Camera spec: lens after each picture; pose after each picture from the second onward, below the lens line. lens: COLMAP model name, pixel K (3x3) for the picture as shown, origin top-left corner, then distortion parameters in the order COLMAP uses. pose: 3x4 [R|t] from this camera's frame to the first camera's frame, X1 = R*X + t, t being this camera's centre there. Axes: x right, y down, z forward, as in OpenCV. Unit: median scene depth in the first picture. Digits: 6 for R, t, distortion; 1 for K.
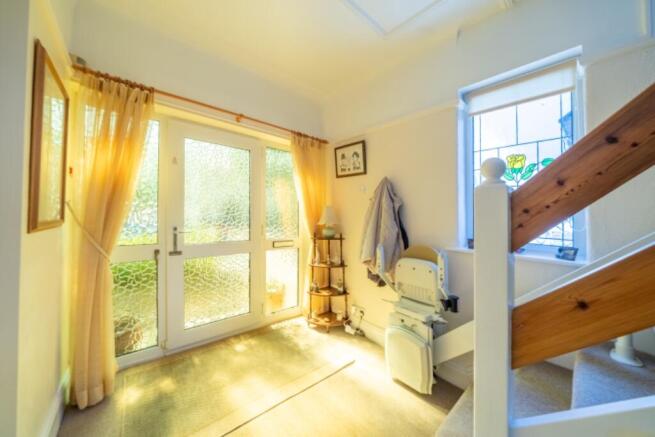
lens RADIAL K [[226.5, 0, 325.8], [0, 226.5, 218.7], [0, 0, 1]] dist [-0.008281, 0.000031]
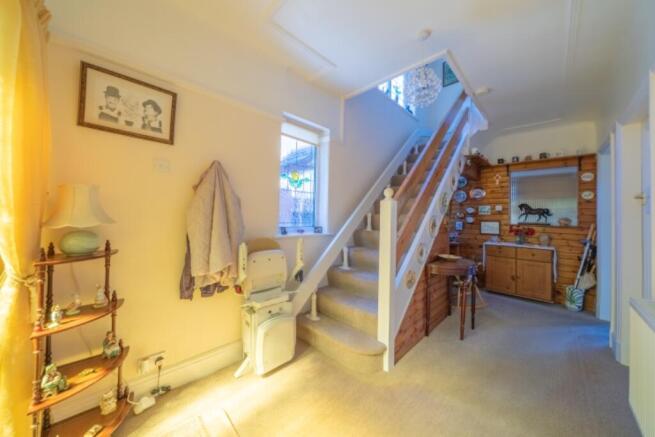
lens RADIAL K [[226.5, 0, 325.8], [0, 226.5, 218.7], [0, 0, 1]] dist [-0.008281, 0.000031]
pose [[-0.045924, -0.026237, 0.998600, -0.489796], [0.006005, 0.999630, 0.026540, 0.003179], [-0.998927, 0.007216, -0.045749, 0.568132]]
